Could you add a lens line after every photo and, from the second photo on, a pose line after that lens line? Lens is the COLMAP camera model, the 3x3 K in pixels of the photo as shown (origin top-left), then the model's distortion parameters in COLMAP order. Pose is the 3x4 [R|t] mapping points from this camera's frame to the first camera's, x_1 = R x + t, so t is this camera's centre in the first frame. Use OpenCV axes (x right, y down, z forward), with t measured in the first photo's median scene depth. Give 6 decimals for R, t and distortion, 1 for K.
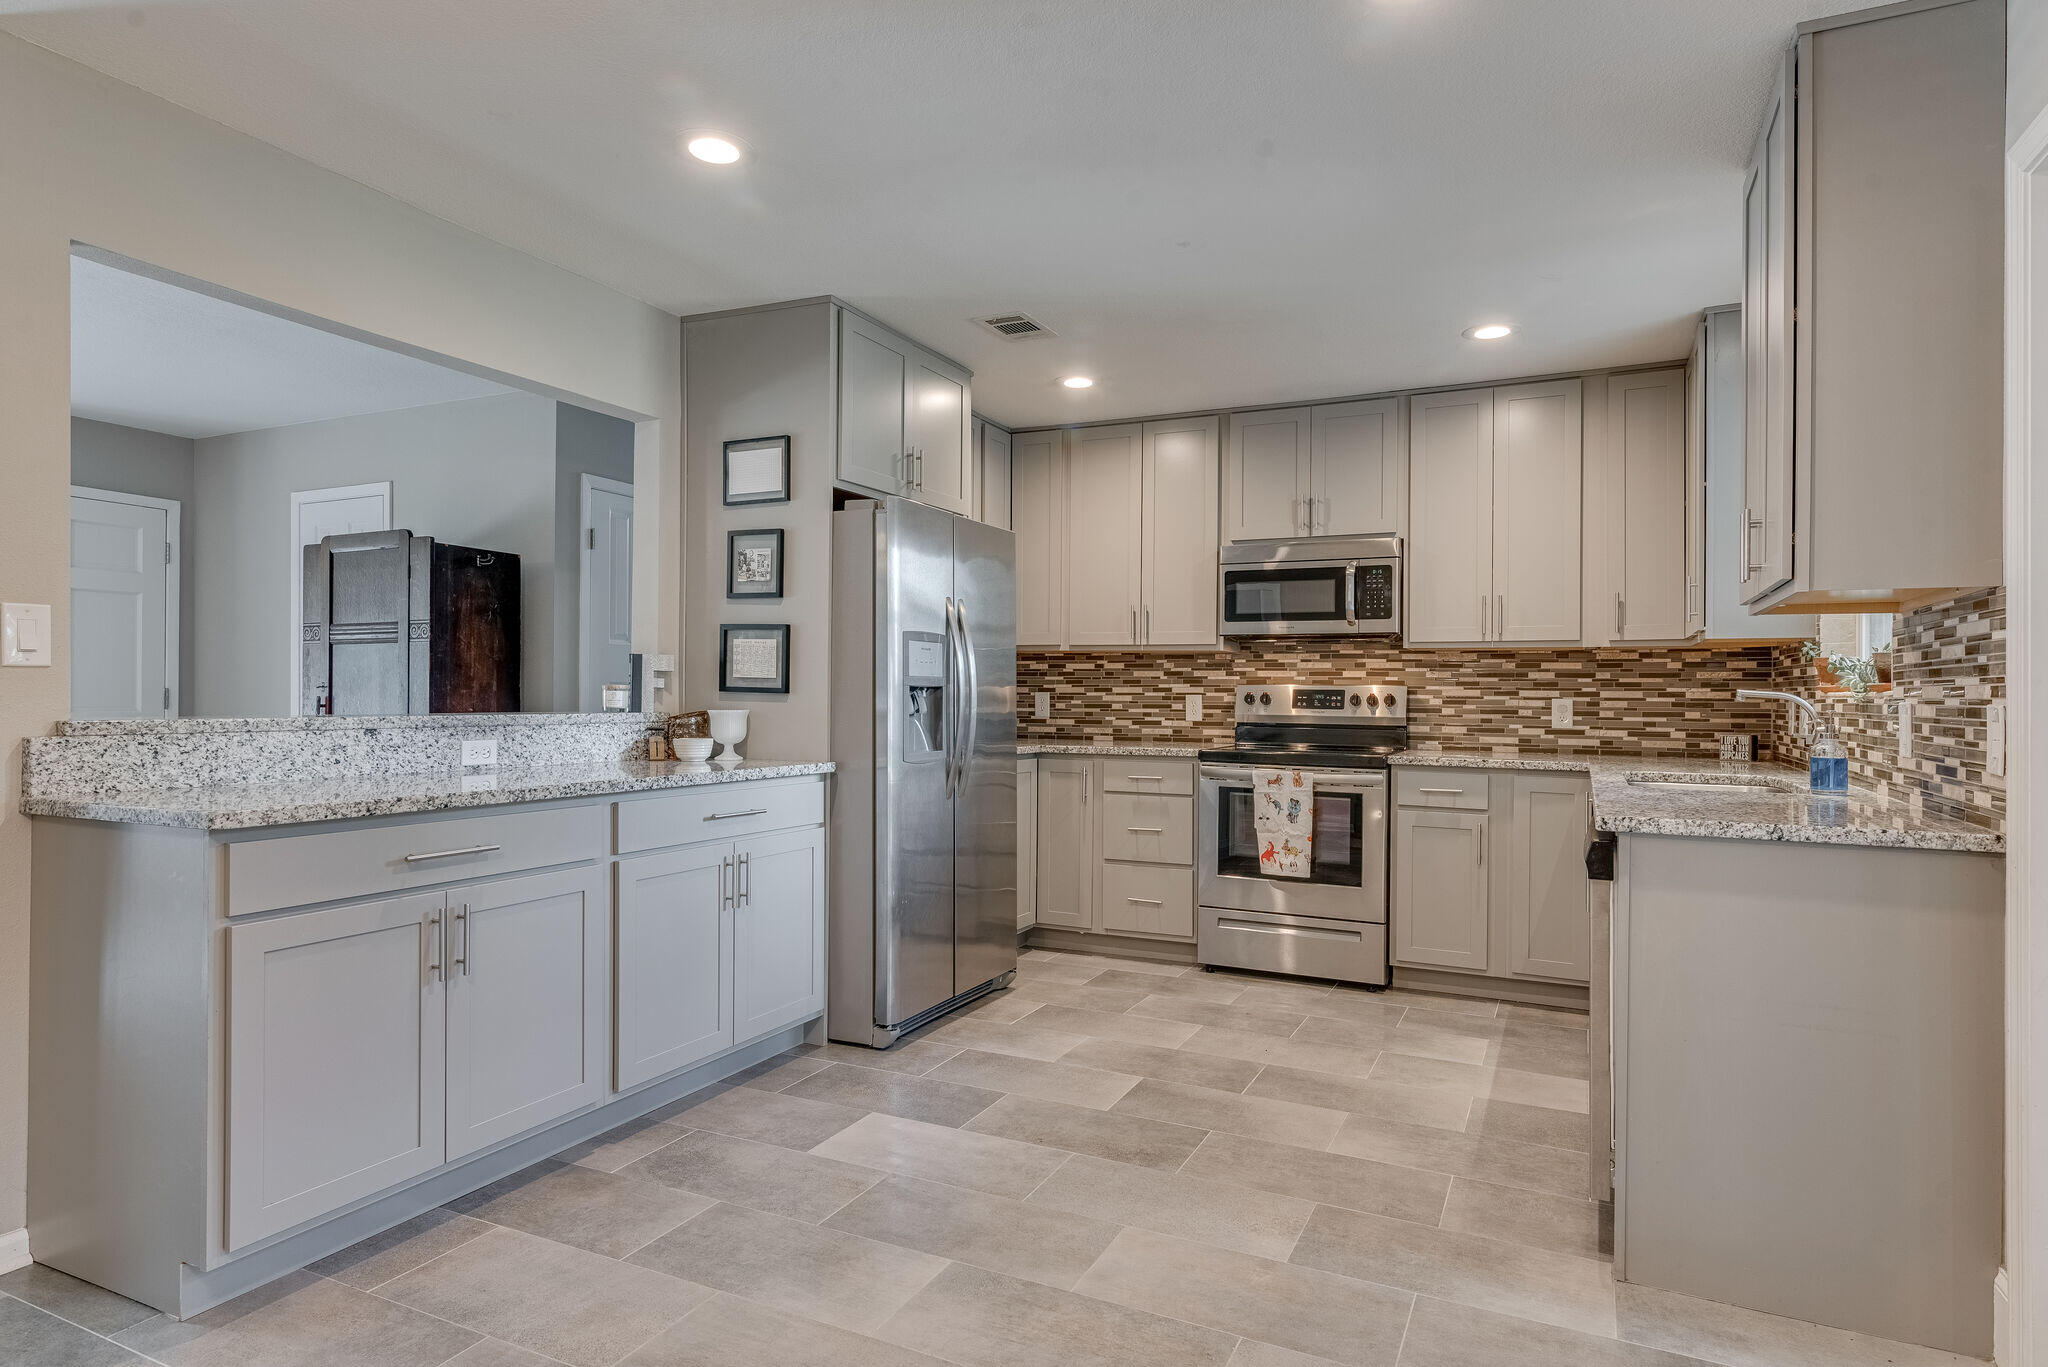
lens RADIAL K [[1157.0, 0, 1038.9], [0, 1157.0, 709.1], [0, 0, 1]] dist [0.014769, -0.000516]
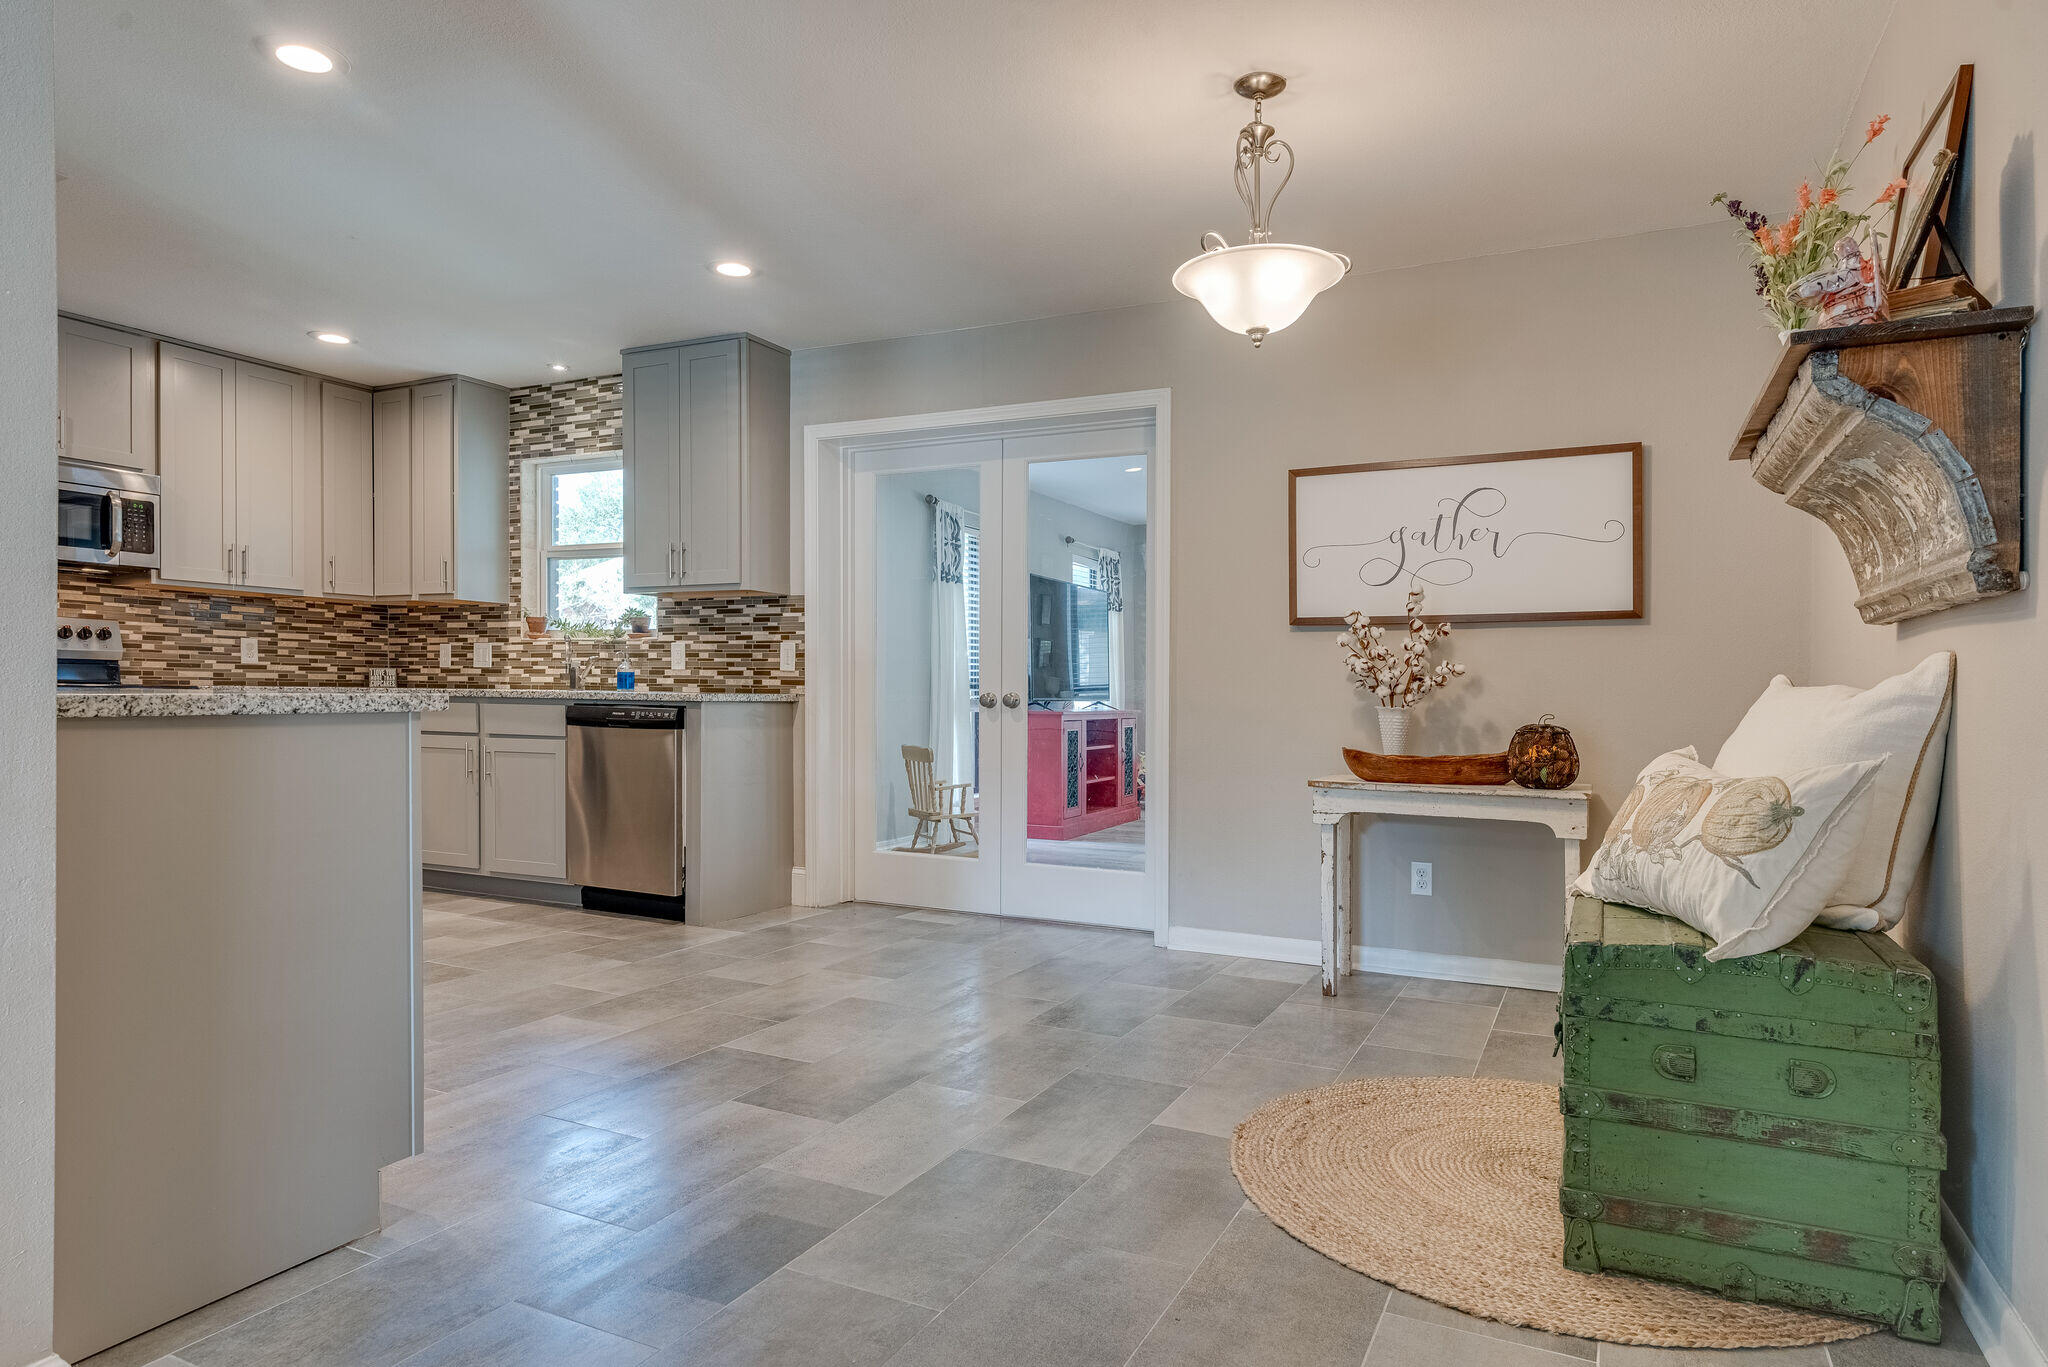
lens RADIAL K [[1205.6, 0, 1025.7], [0, 1205.6, 758.7], [0, 0, 1]] dist [0.016077, -0.000310]
pose [[0.011276, -0.066015, 0.997755, -0.935797], [0.000904, 0.997819, 0.066009, 0.039308], [-0.999936, 0.000158, 0.011311, 0.250702]]
